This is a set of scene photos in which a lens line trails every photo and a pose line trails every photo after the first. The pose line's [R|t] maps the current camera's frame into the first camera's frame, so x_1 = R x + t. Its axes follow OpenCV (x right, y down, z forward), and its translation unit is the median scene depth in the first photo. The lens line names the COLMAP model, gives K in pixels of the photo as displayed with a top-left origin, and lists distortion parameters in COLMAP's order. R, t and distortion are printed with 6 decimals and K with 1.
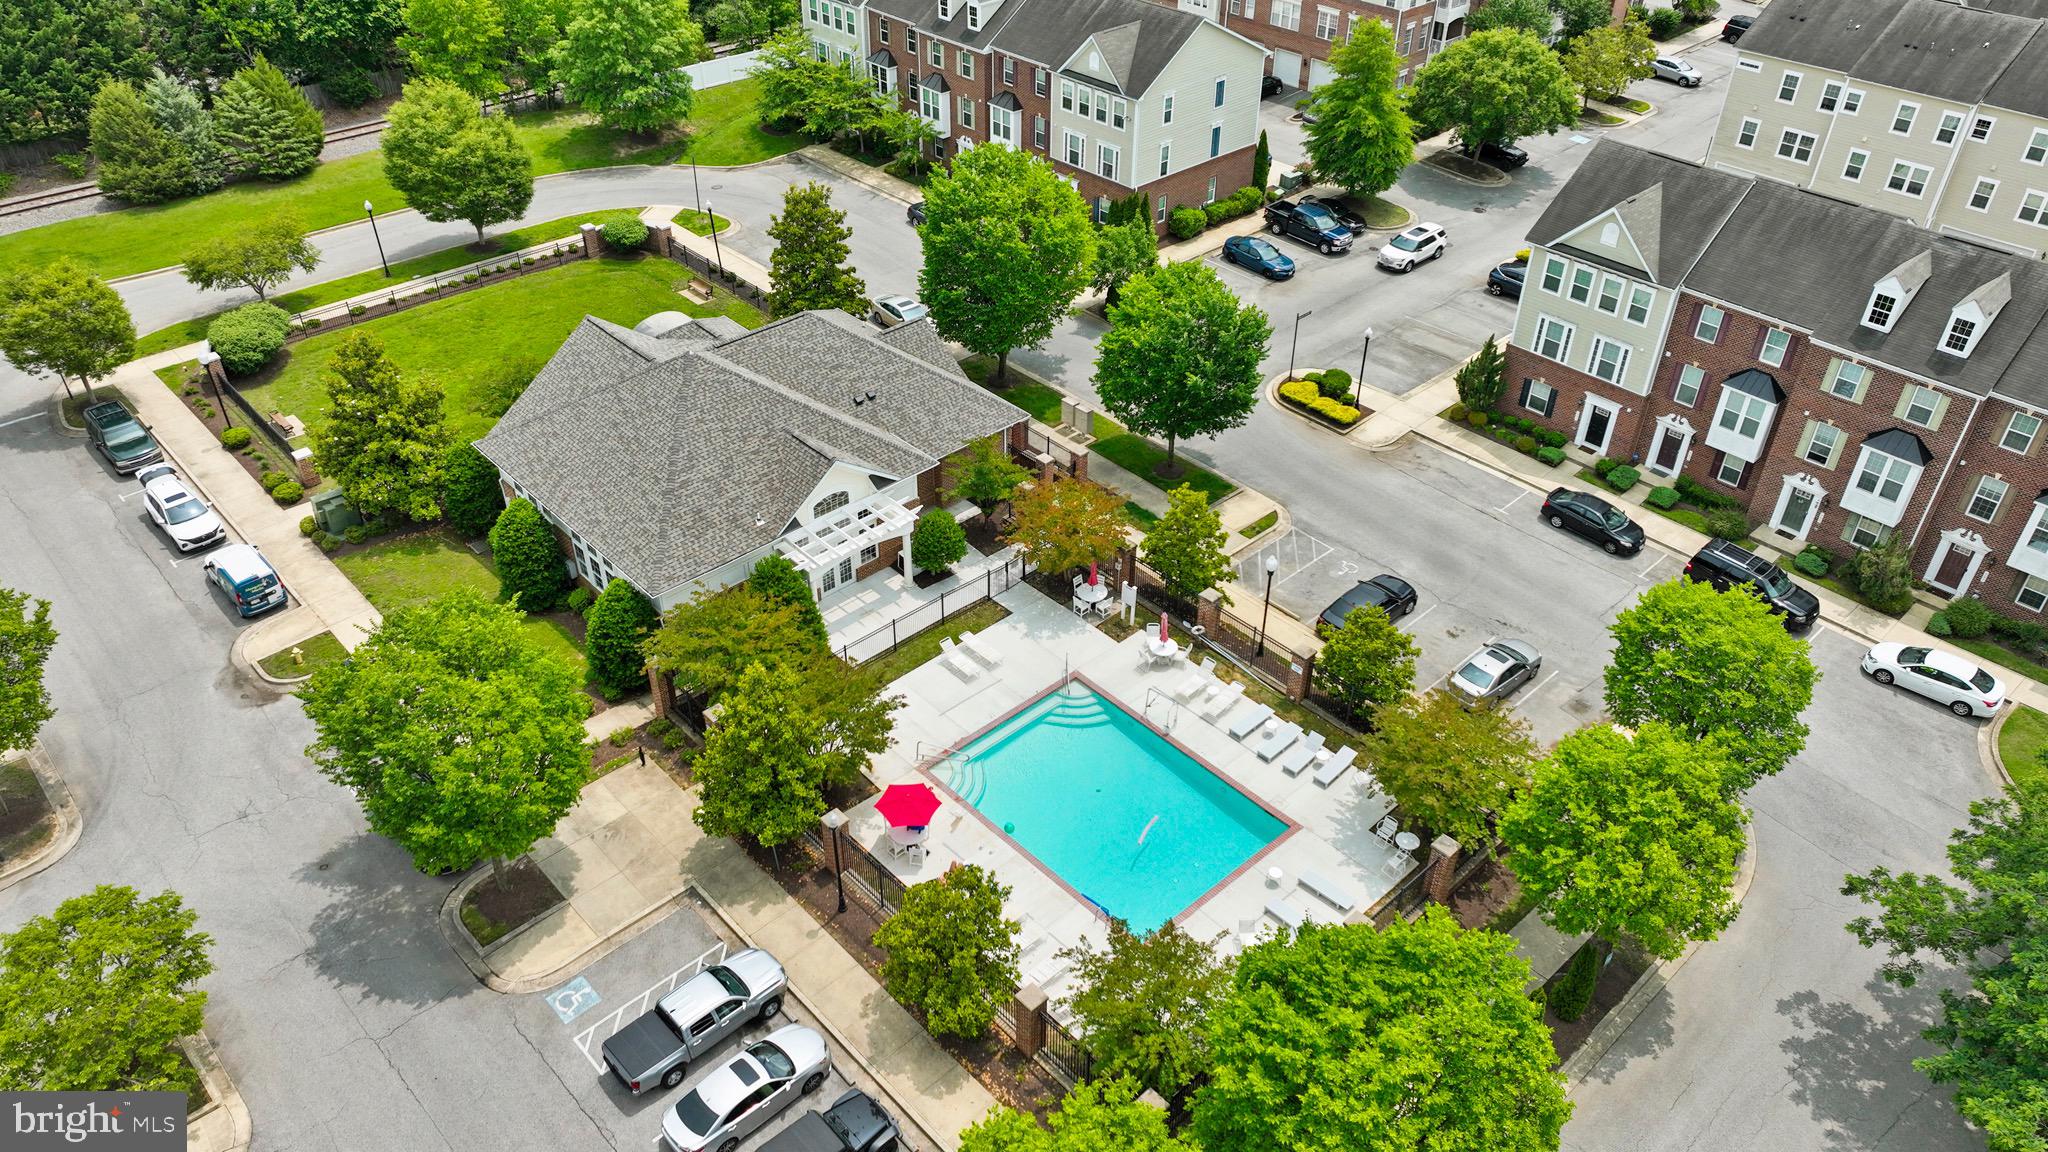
lens RADIAL K [[1451.5, 0, 1024.0], [0, 1451.5, 576.0], [0, 0, 1]] dist [0.005321, 0.005989]
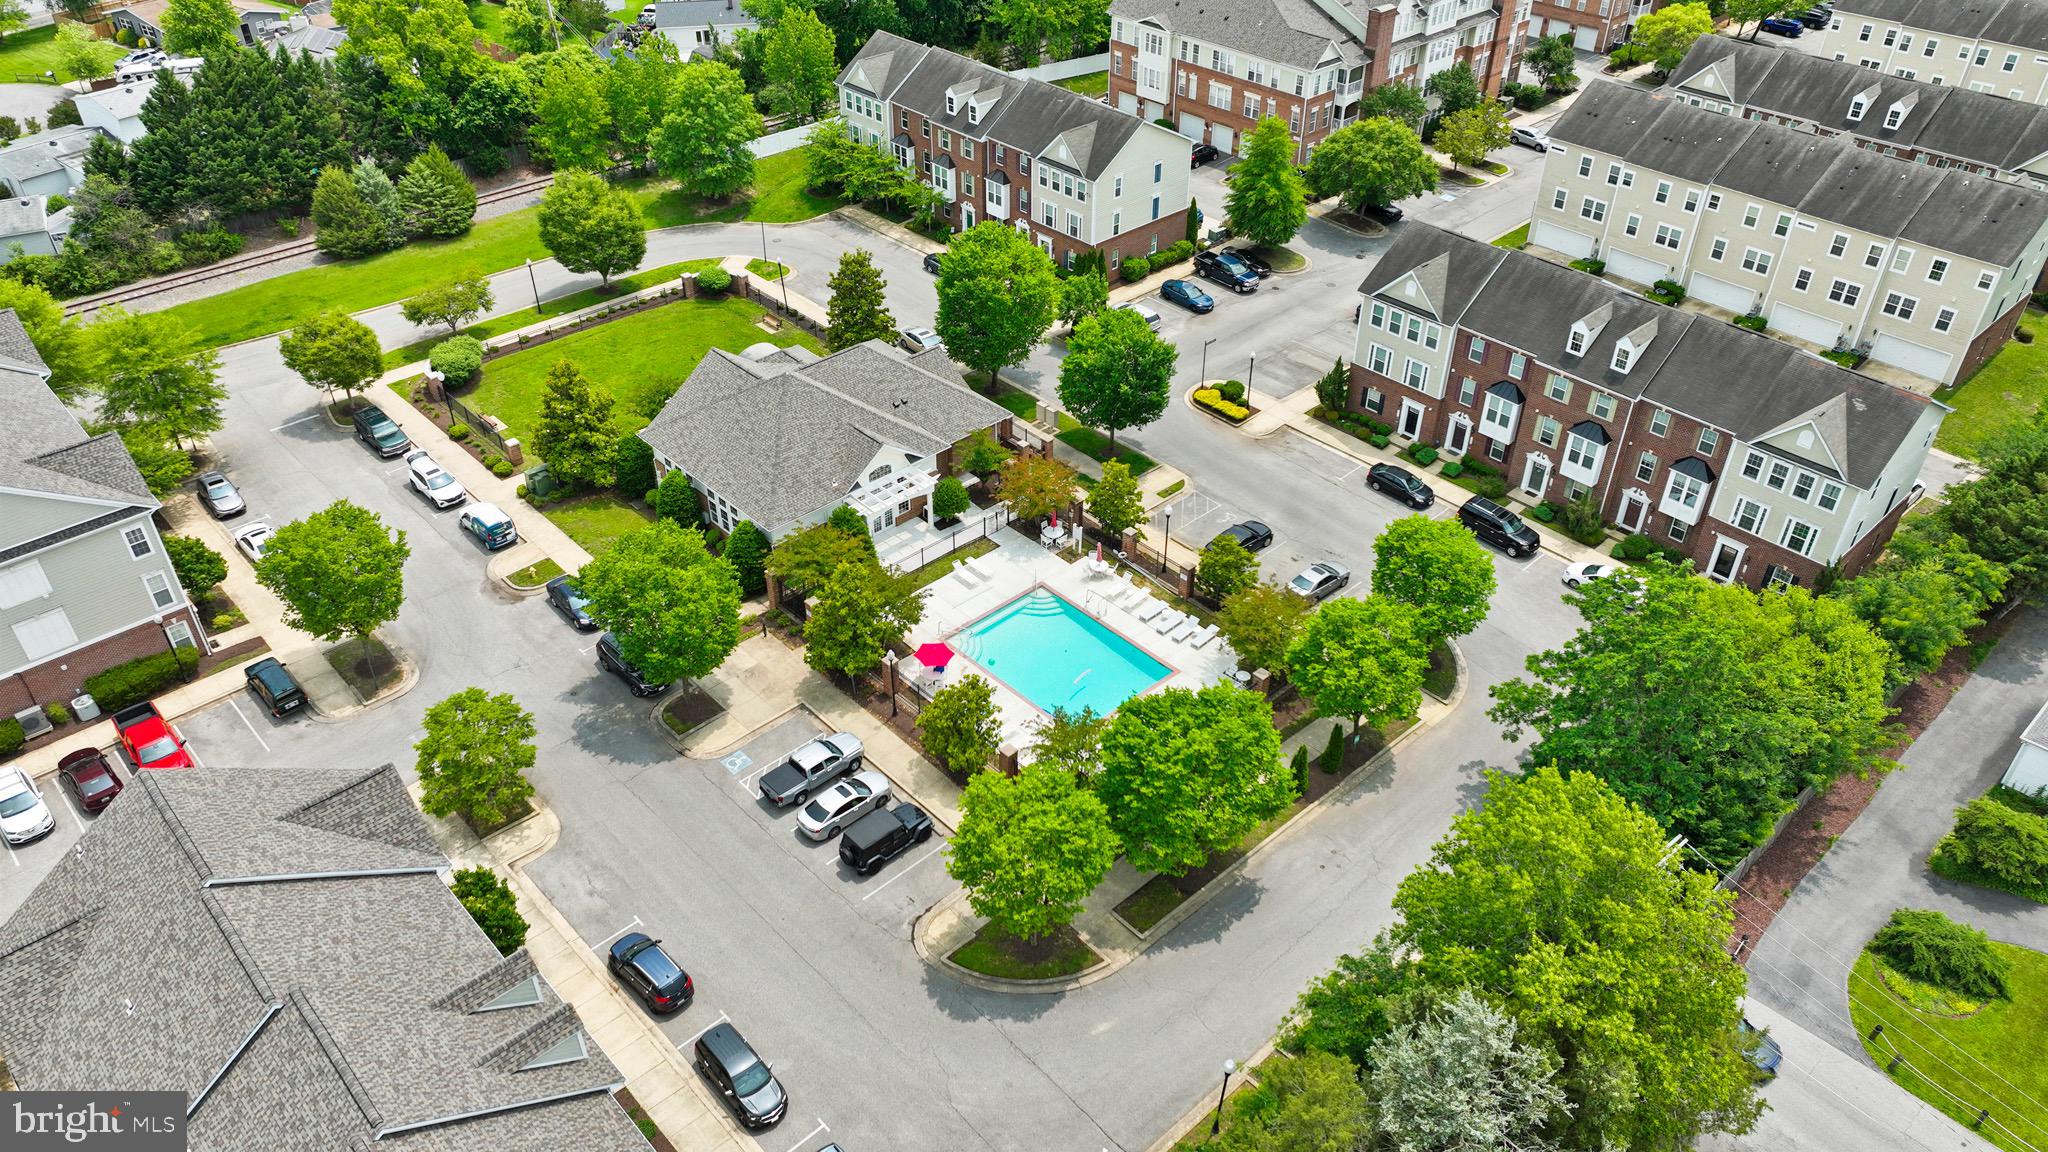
lens RADIAL K [[1451.5, 0, 1024.0], [0, 1451.5, 576.0], [0, 0, 1]] dist [0.005321, 0.005989]
pose [[0.999994, -0.003333, -0.001294, 0.016128], [0.003332, 0.999994, -0.001007, 0.051548], [0.001298, 0.001003, 0.999999, -0.441012]]
